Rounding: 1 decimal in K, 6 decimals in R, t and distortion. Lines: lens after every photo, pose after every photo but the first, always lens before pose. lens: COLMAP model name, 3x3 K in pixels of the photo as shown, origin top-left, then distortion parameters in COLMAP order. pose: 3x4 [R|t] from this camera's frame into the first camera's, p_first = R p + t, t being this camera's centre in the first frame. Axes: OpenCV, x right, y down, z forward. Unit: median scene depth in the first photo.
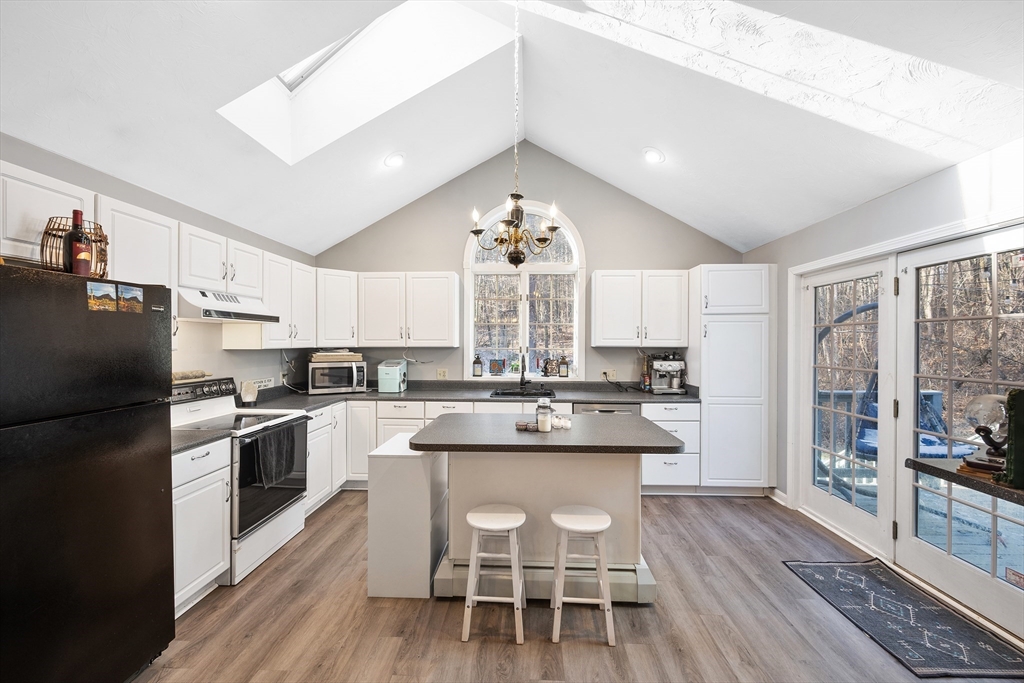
lens RADIAL K [[419.5, 0, 514.6], [0, 419.5, 342.8], [0, 0, 1]] dist [-0.001210, -0.000147]
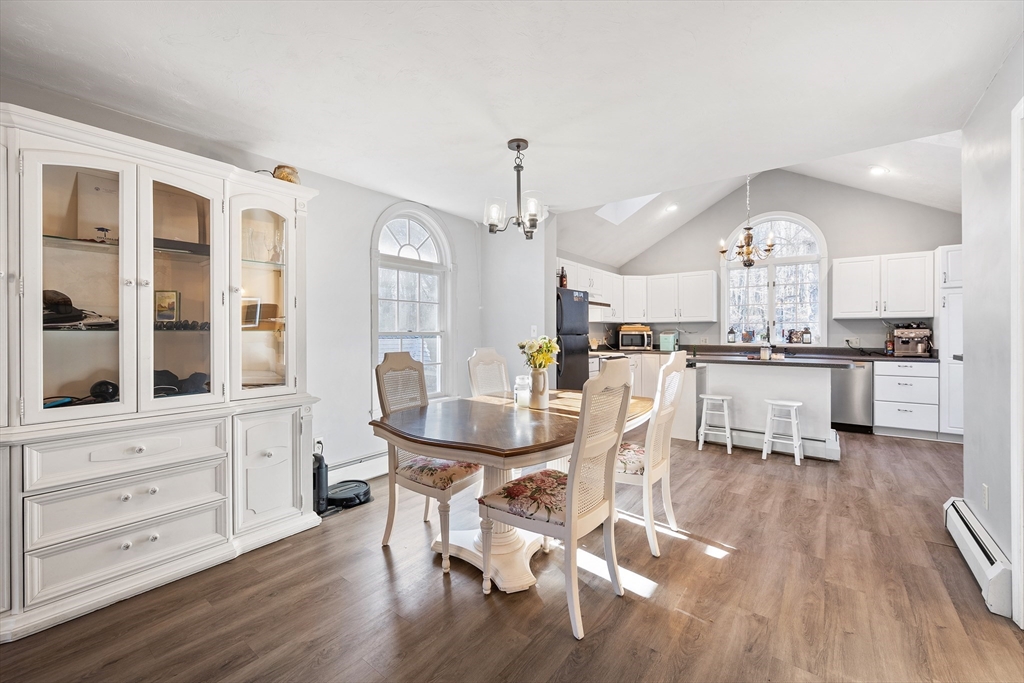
lens RADIAL K [[411.7, 0, 509.5], [0, 411.7, 333.5], [0, 0, 1]] dist [-0.001533, -0.000182]
pose [[0.813987, -0.002144, -0.580879, 0.116857], [-0.000538, 0.999990, -0.004445, 0.061457], [0.580883, 0.003931, 0.813978, -0.605174]]
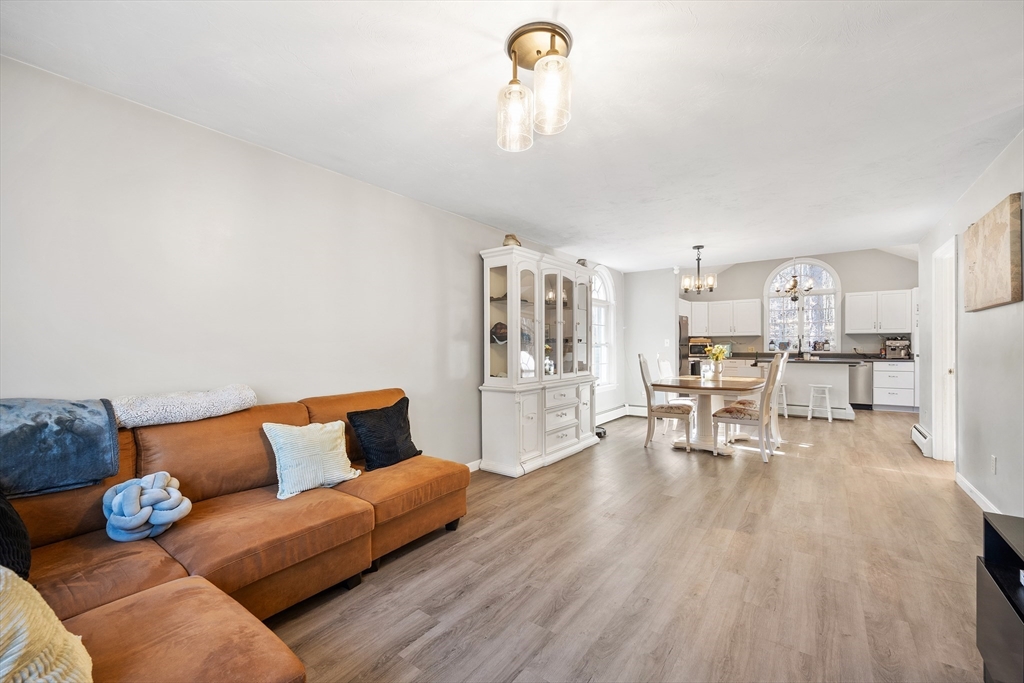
lens RADIAL K [[419.5, 0, 514.6], [0, 419.5, 342.8], [0, 0, 1]] dist [-0.001210, -0.000147]
pose [[0.828736, -0.008115, -0.559581, 0.012235], [0.002975, 0.999945, -0.010094, 0.065657], [0.559632, 0.006700, 0.828714, -1.410301]]
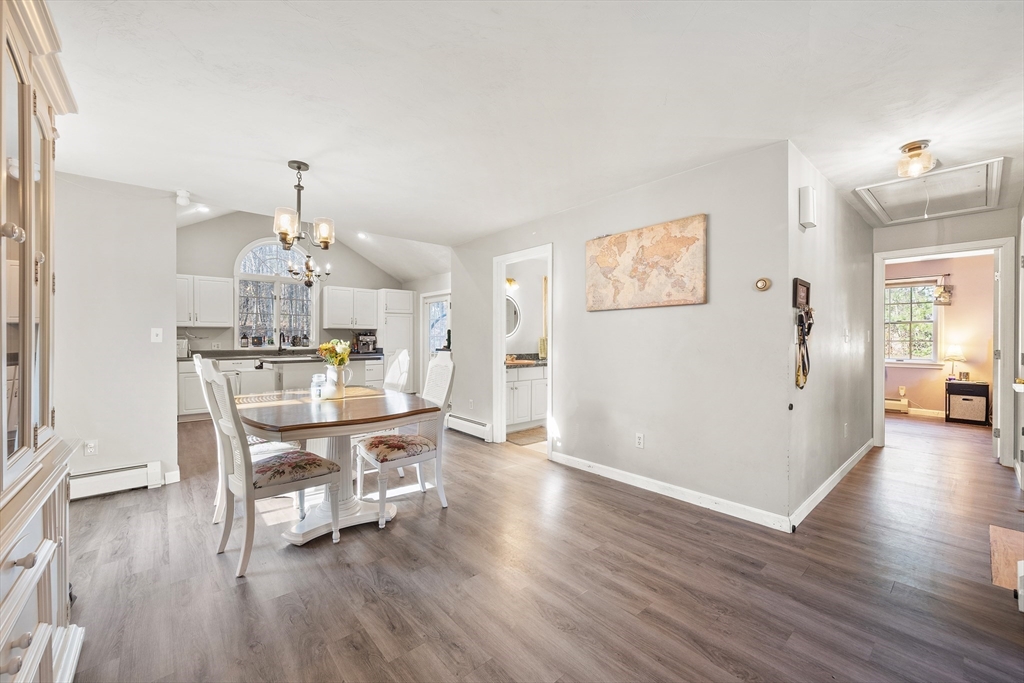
lens RADIAL K [[404.4, 0, 512.0], [0, 404.4, 341.5], [0, 0, 1]] dist [-0.001012, -0.000080]
pose [[0.727552, -0.005318, 0.686032, -0.429398], [0.004170, 0.999986, 0.003329, 0.064501], [-0.686040, 0.000439, 0.727564, -0.819770]]
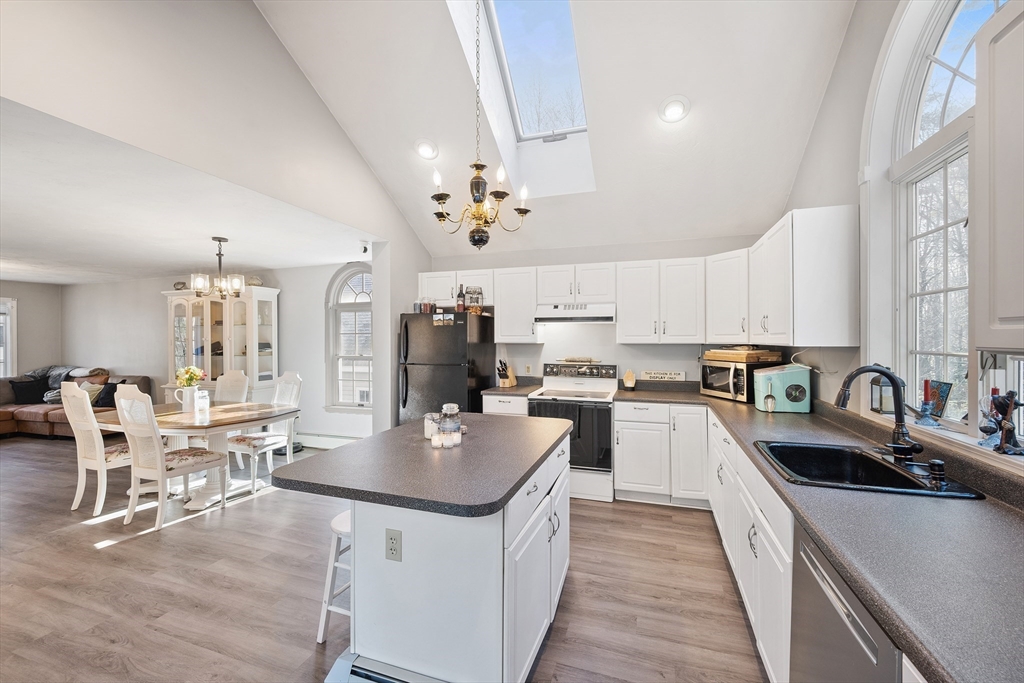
lens RADIAL K [[414.1, 0, 512.0], [0, 414.1, 341.5], [0, 0, 1]] dist [0.000695, 0.000258]
pose [[-0.280453, 0.005805, -0.959850, 0.488667], [-0.001854, 0.999977, 0.006589, 0.001367], [0.959866, 0.003627, -0.280436, 0.799076]]
